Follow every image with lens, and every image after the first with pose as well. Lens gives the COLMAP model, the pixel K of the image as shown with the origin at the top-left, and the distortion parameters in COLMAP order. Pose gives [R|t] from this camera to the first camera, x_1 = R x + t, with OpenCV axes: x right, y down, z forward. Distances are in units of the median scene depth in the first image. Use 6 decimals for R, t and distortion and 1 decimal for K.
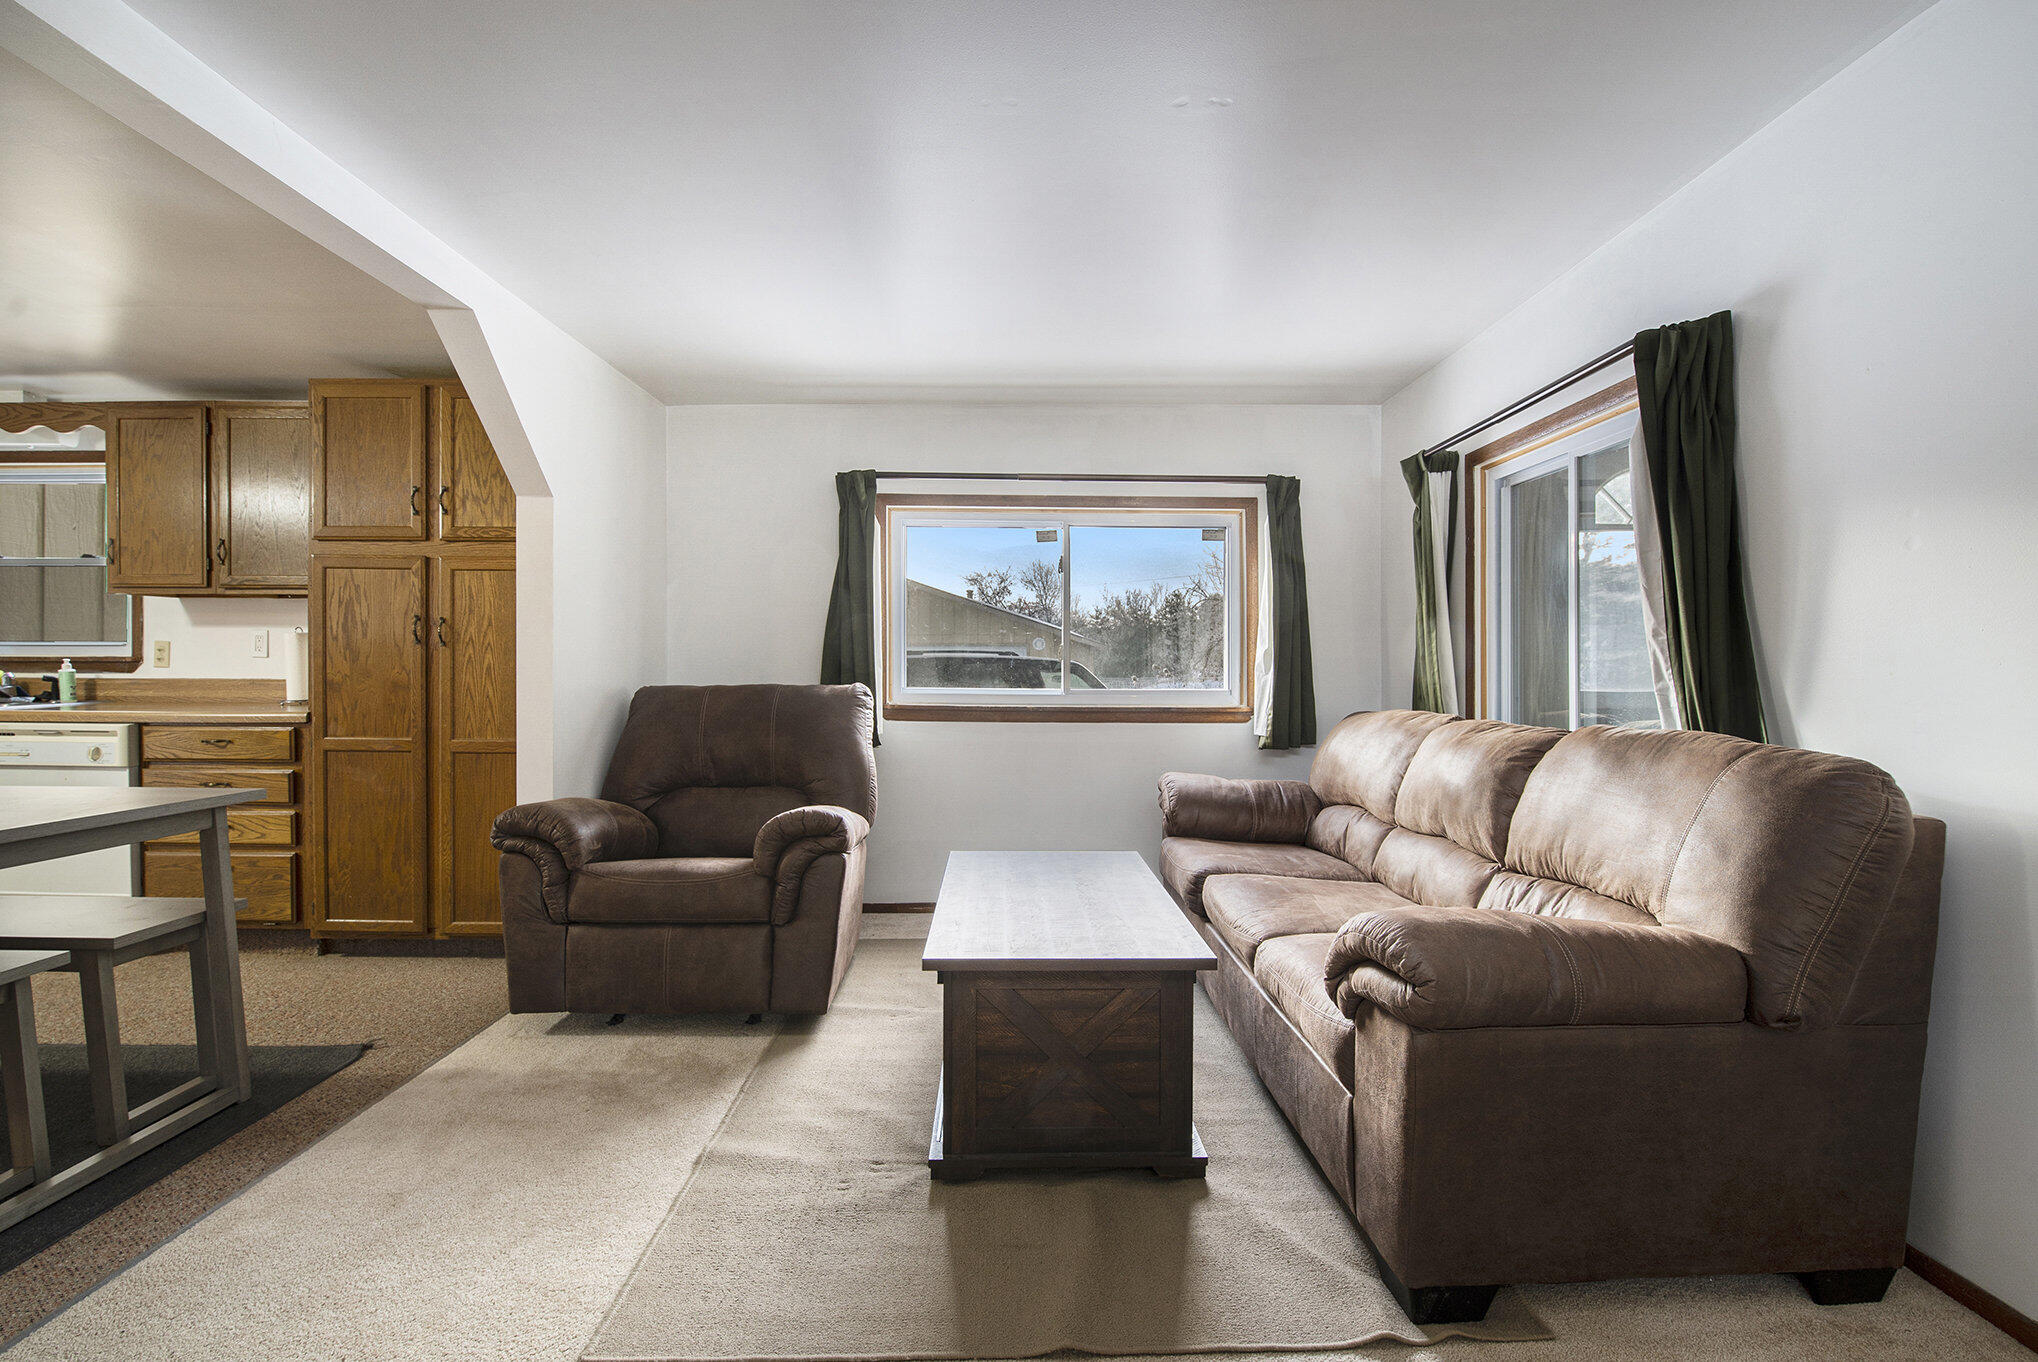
lens RADIAL K [[899.9, 0, 1019.0], [0, 899.9, 681.0], [0, 0, 1]] dist [0.000688, -0.008423]
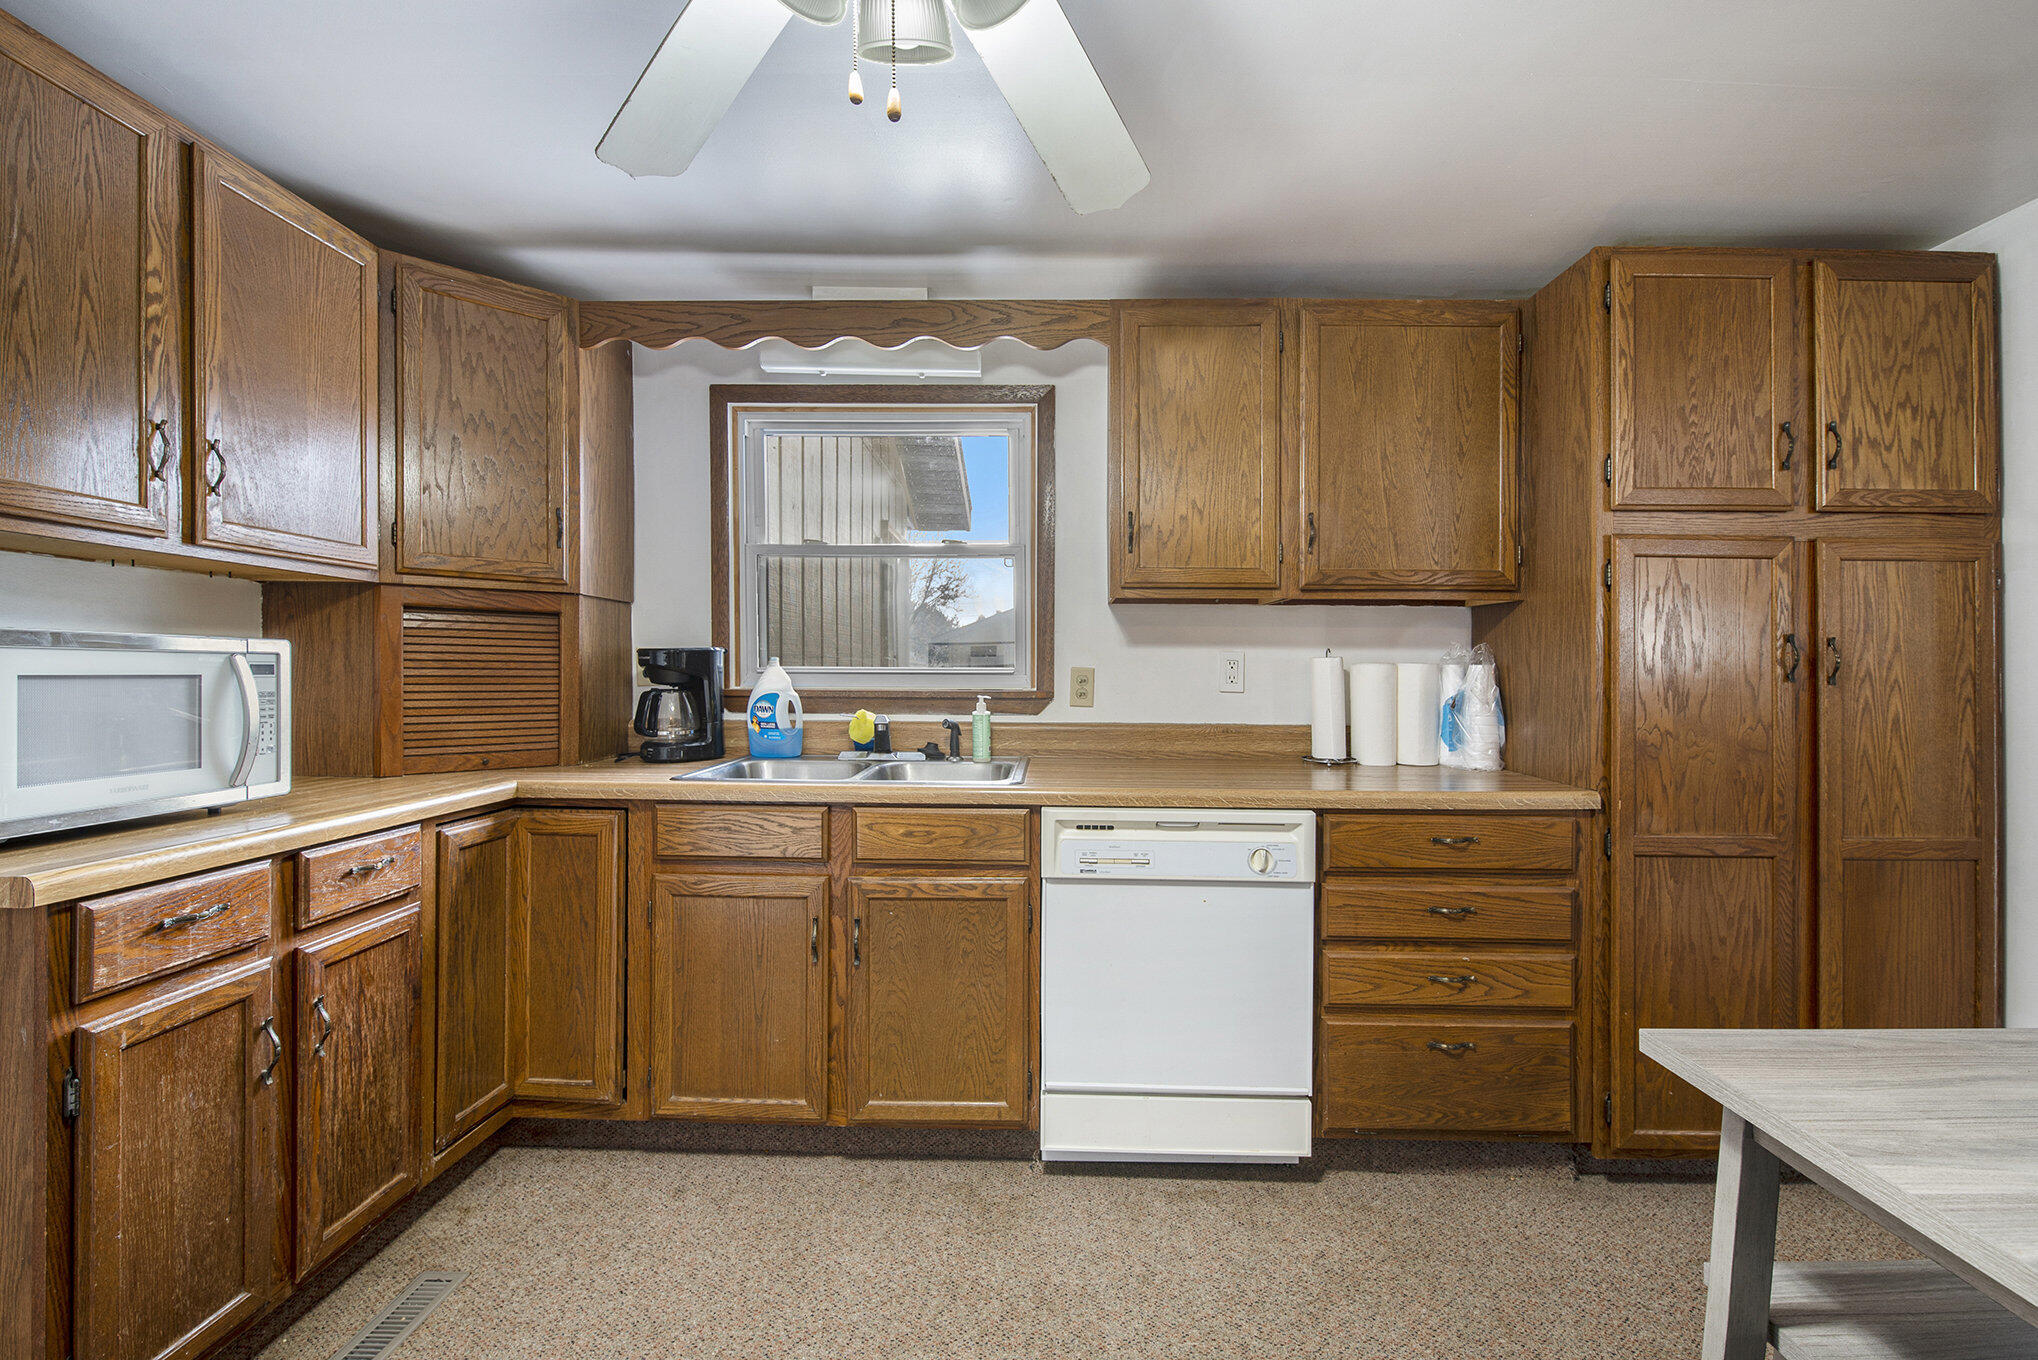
lens RADIAL K [[899.9, 0, 1019.0], [0, 899.9, 680.0], [0, 0, 1]] dist [0.000688, -0.008423]
pose [[0.999593, 0.001312, -0.028500, -1.174399], [-0.001426, 0.999991, -0.003994, -0.038552], [0.028495, 0.004033, 0.999586, 0.377236]]
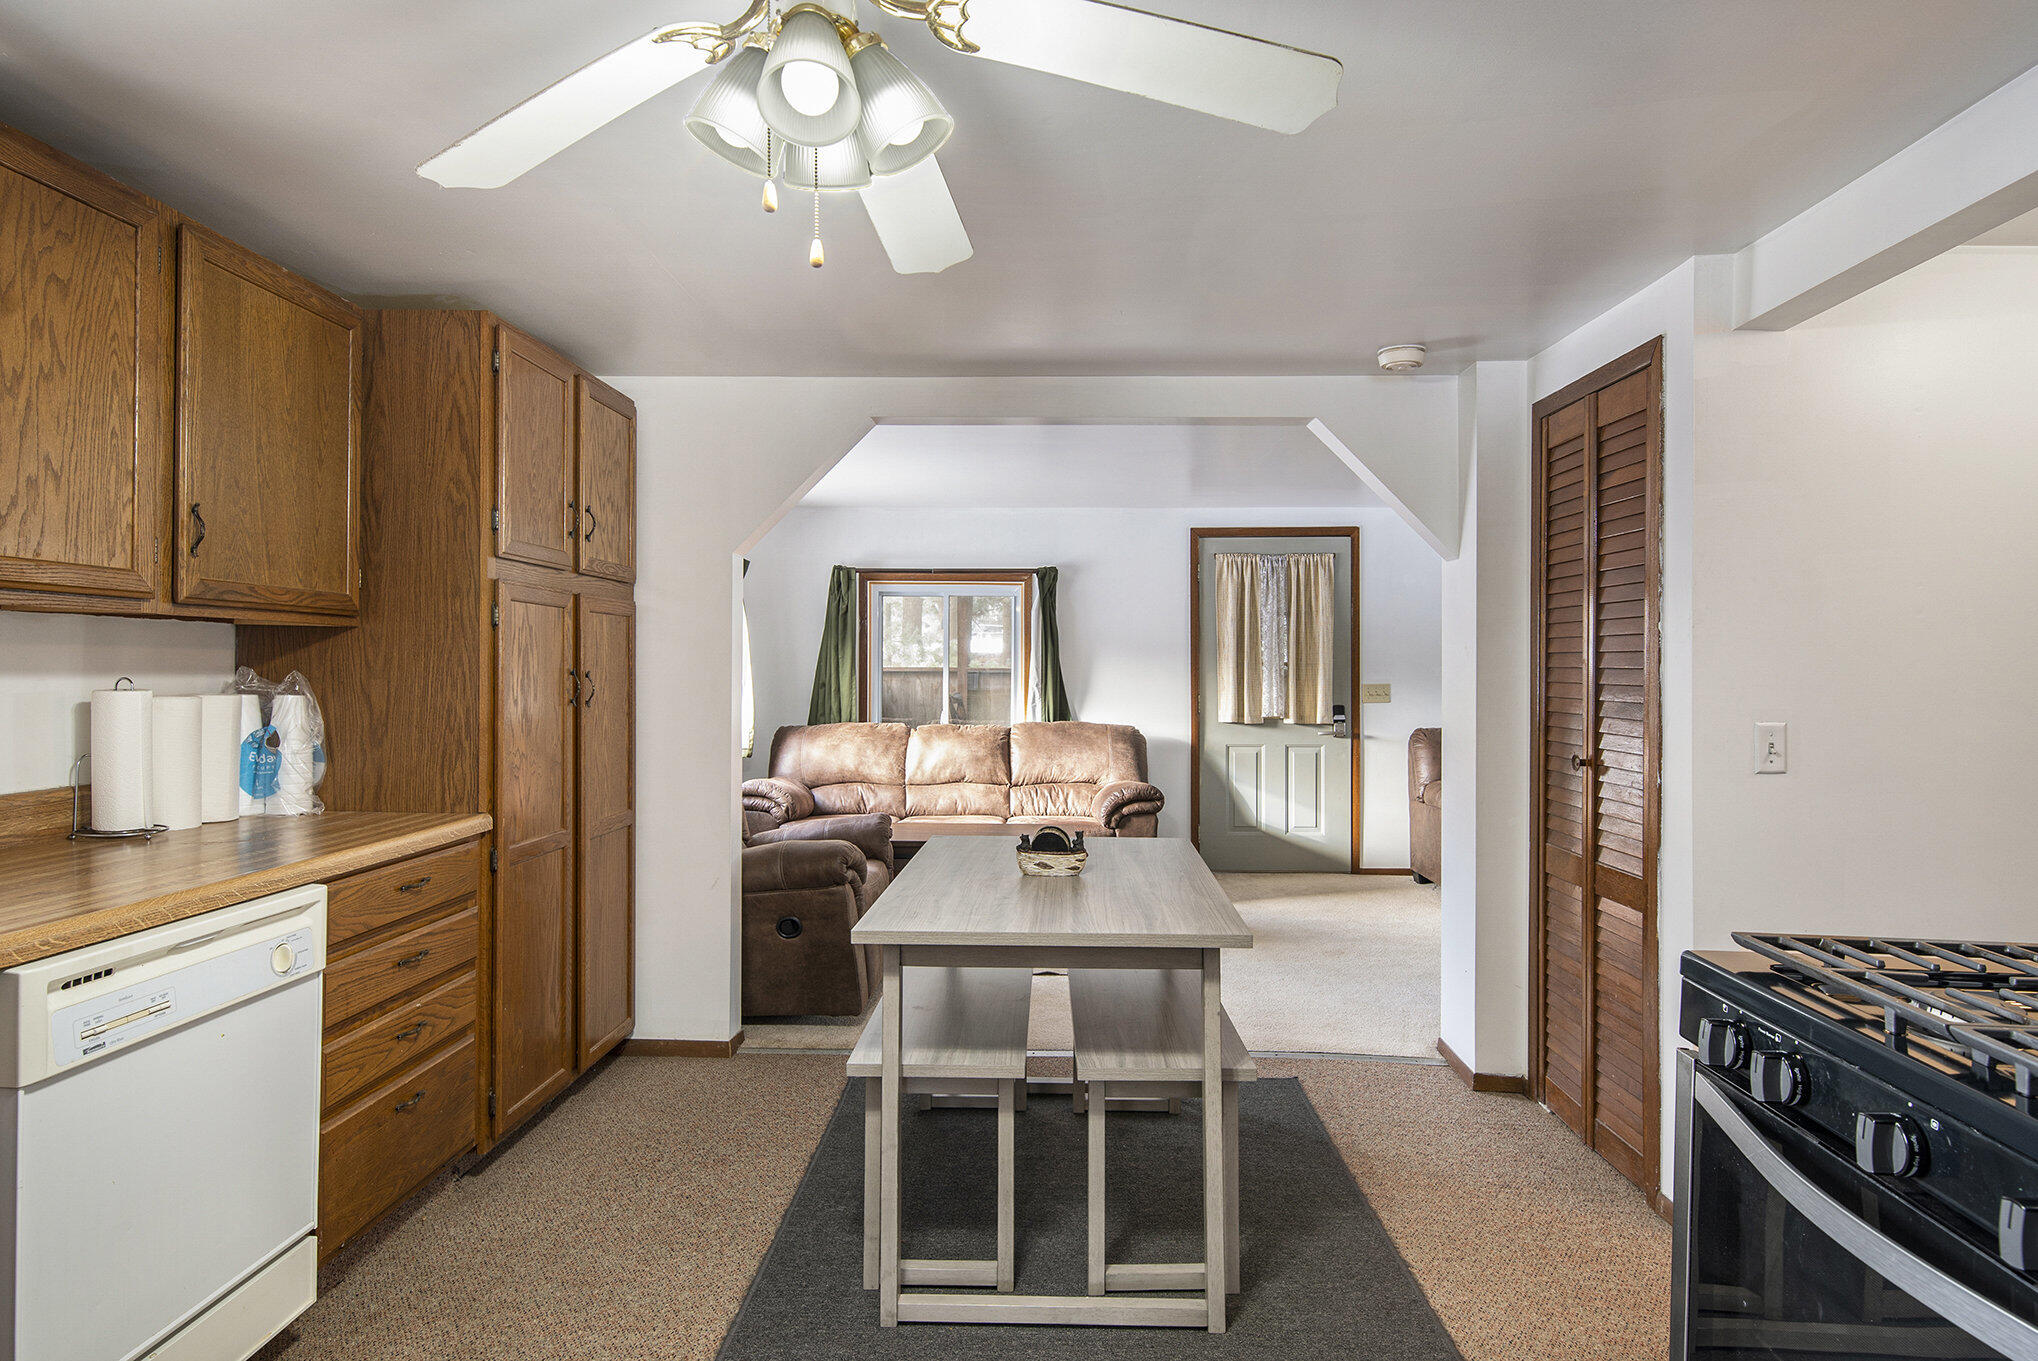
lens RADIAL K [[1150.0, 0, 1019.0], [0, 1150.0, 680.5], [0, 0, 1]] dist [0.042853, -0.000127]
pose [[0.040807, -0.017106, 0.999021, -1.638129], [0.008495, 0.999823, 0.016773, -0.075062], [-0.999131, 0.007802, 0.040945, 0.571408]]
